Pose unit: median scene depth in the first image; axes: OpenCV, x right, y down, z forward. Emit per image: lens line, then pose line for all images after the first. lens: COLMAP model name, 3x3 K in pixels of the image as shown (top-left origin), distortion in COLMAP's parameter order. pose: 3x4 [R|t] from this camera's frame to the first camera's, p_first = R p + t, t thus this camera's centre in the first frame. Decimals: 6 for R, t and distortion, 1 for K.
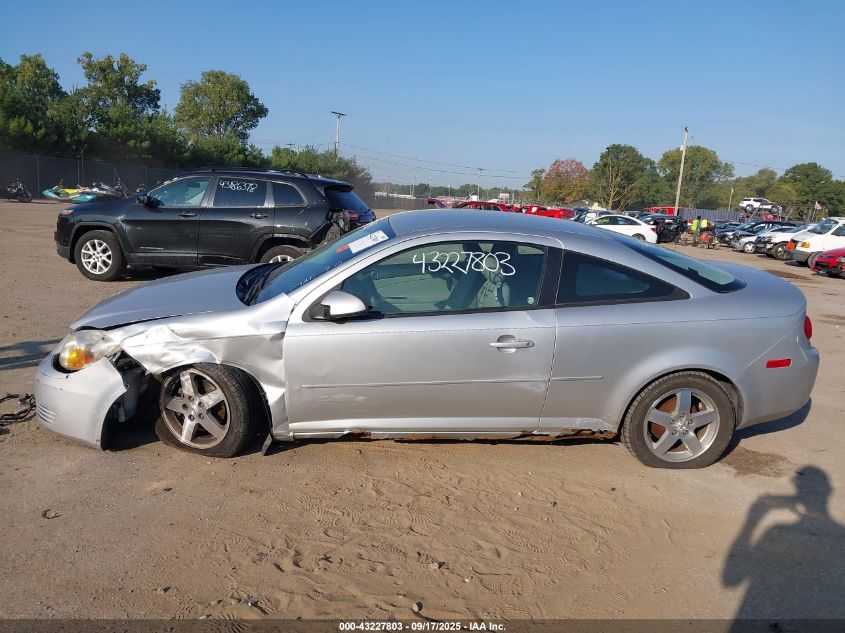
lens RADIAL K [[660.4, 0, 422.5], [0, 660.4, 316.5], [0, 0, 1]] dist [-0.068573, 0.002490]
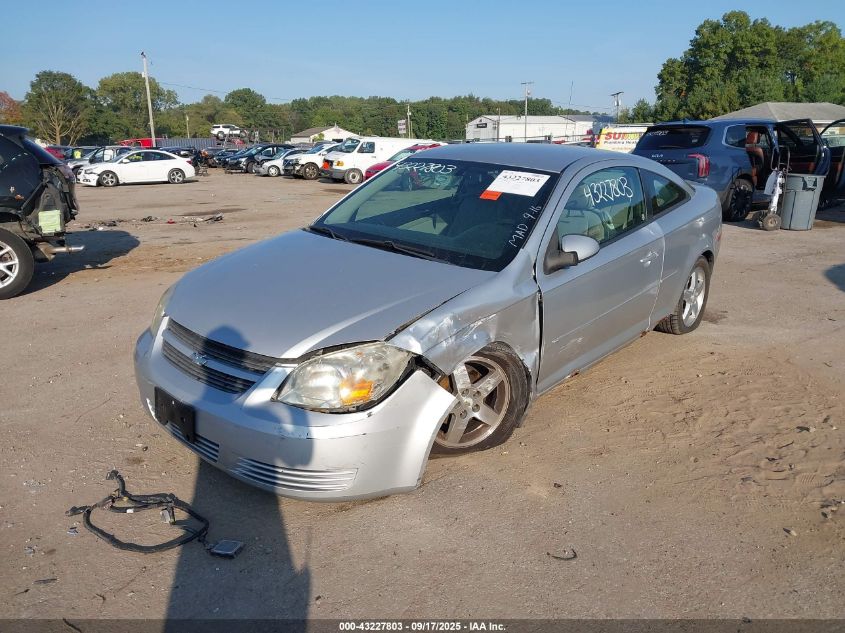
lens RADIAL K [[643.6, 0, 401.9], [0, 643.6, 303.7], [0, 0, 1]] dist [0.107391, -0.152263]
pose [[0.676815, -0.237879, 0.696660, -0.101497], [0.179119, 0.971126, 0.157580, -0.014018], [-0.714029, 0.018132, 0.699881, 0.049798]]
